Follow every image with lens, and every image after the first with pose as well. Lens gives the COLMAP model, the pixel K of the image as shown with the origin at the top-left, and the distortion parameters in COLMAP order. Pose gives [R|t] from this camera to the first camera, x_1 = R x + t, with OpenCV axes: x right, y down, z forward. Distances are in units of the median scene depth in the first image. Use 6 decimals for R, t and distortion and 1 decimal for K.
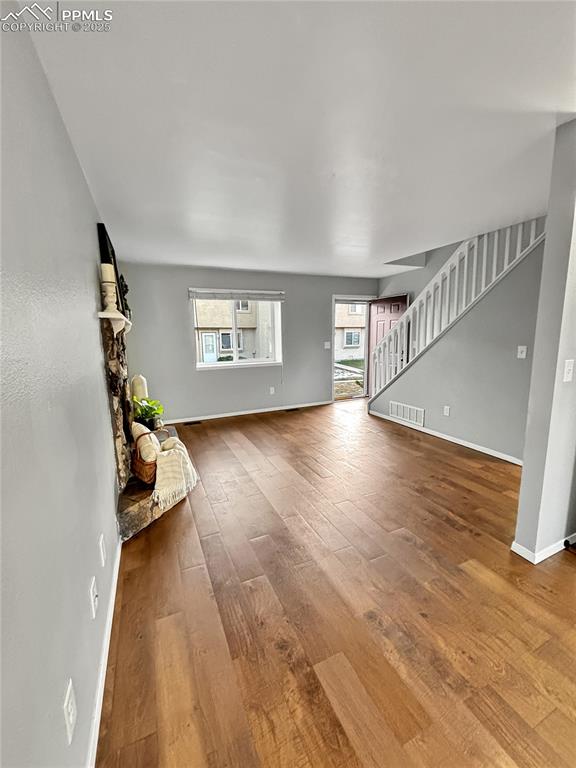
lens RADIAL K [[312.9, 0, 287.5], [0, 312.9, 380.0], [0, 0, 1]] dist [0.002424, 0.000234]
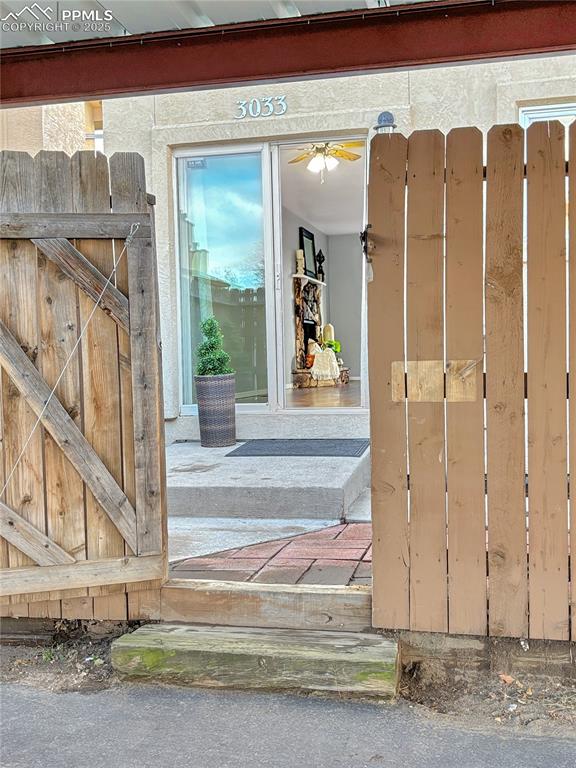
lens RADIAL K [[893.2, 0, 288.3], [0, 893.2, 384.8], [0, 0, 1]] dist [0.008293, 0.000000]
pose [[0.798181, 0.028378, -0.601749, 2.811850], [-0.085966, 0.994032, -0.067152, 0.866475], [0.596252, 0.105329, 0.795857, -3.480166]]
